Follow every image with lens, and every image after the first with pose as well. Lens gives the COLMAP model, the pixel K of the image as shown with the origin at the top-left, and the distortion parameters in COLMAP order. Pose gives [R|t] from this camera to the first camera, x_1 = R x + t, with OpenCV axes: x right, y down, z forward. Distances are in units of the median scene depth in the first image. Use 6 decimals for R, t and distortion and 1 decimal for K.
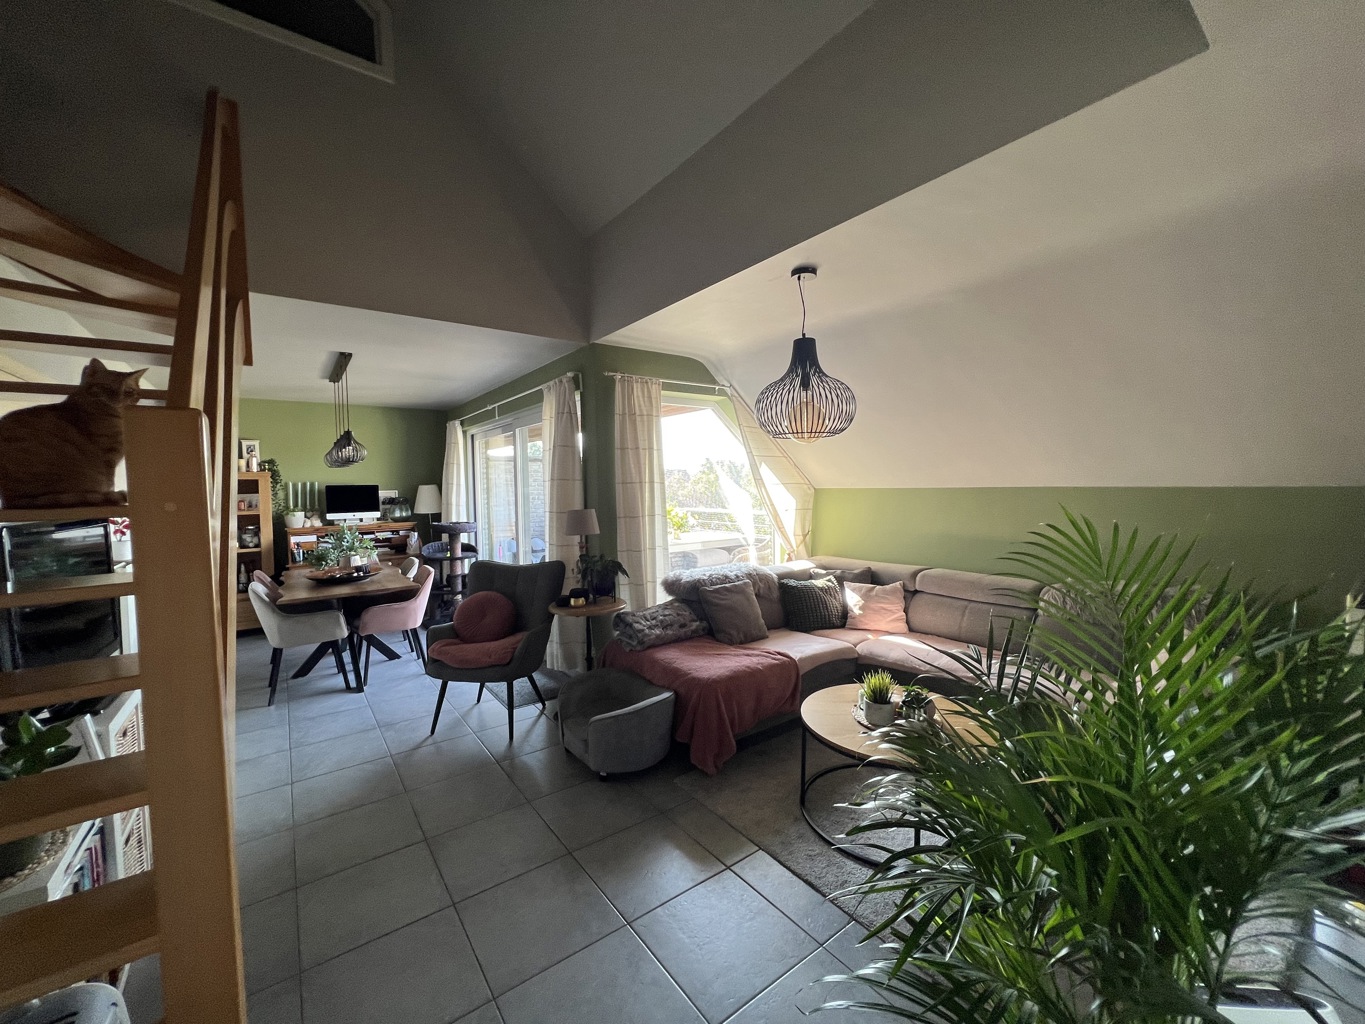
lens RADIAL K [[545.6, 0, 674.6], [0, 545.6, 506.8], [0, 0, 1]] dist [-0.002347, 0.000568]
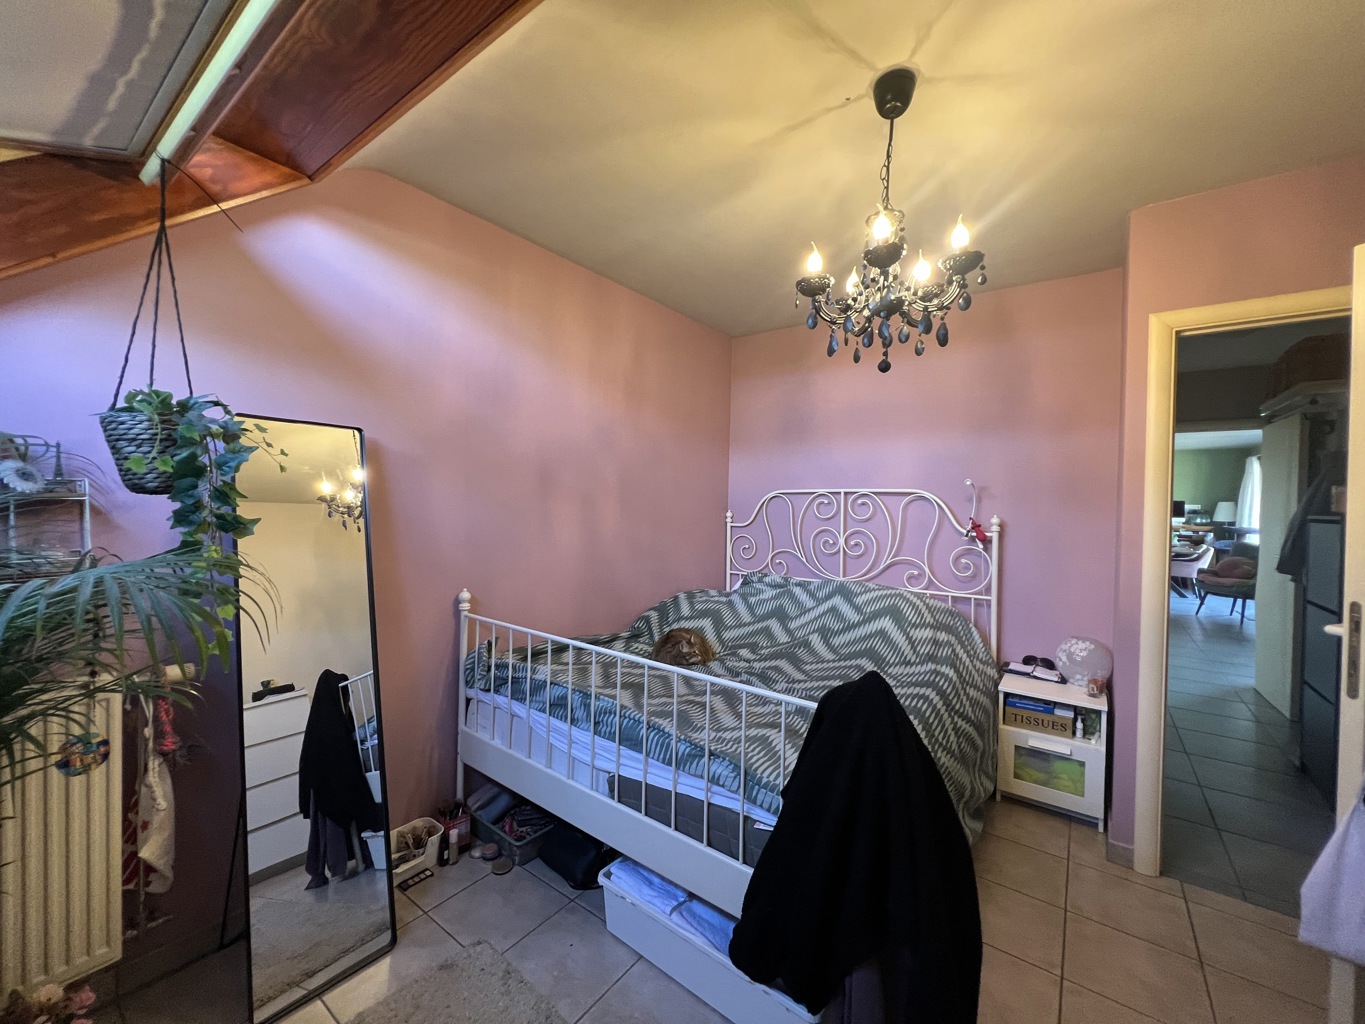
lens RADIAL K [[545.6, 0, 679.6], [0, 545.6, 509.3], [0, 0, 1]] dist [-0.002347, 0.000568]
pose [[0.309995, 0.039578, -0.949914, 0.773746], [-0.058404, 0.998039, 0.022524, 0.051802], [0.948943, 0.048496, 0.311698, -1.352514]]
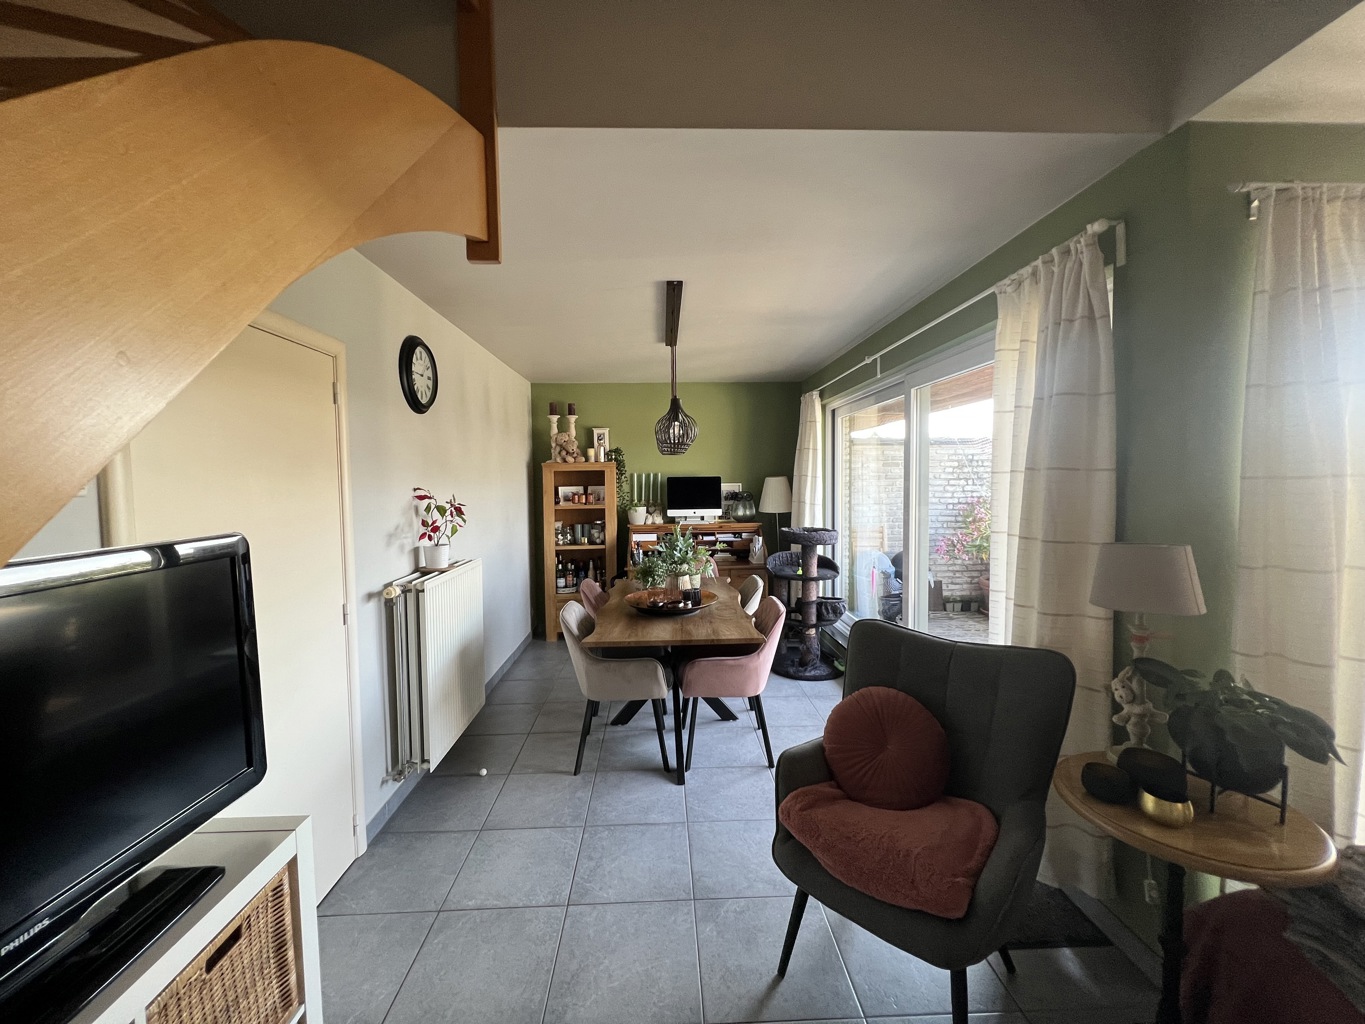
lens RADIAL K [[547.3, 0, 680.3], [0, 547.3, 508.8], [0, 0, 1]] dist [-0.000422, -0.000066]
pose [[0.832138, 0.036865, -0.553342, -0.208101], [-0.025485, 0.999276, 0.028249, -0.020949], [0.553982, -0.009406, 0.832475, 0.428465]]
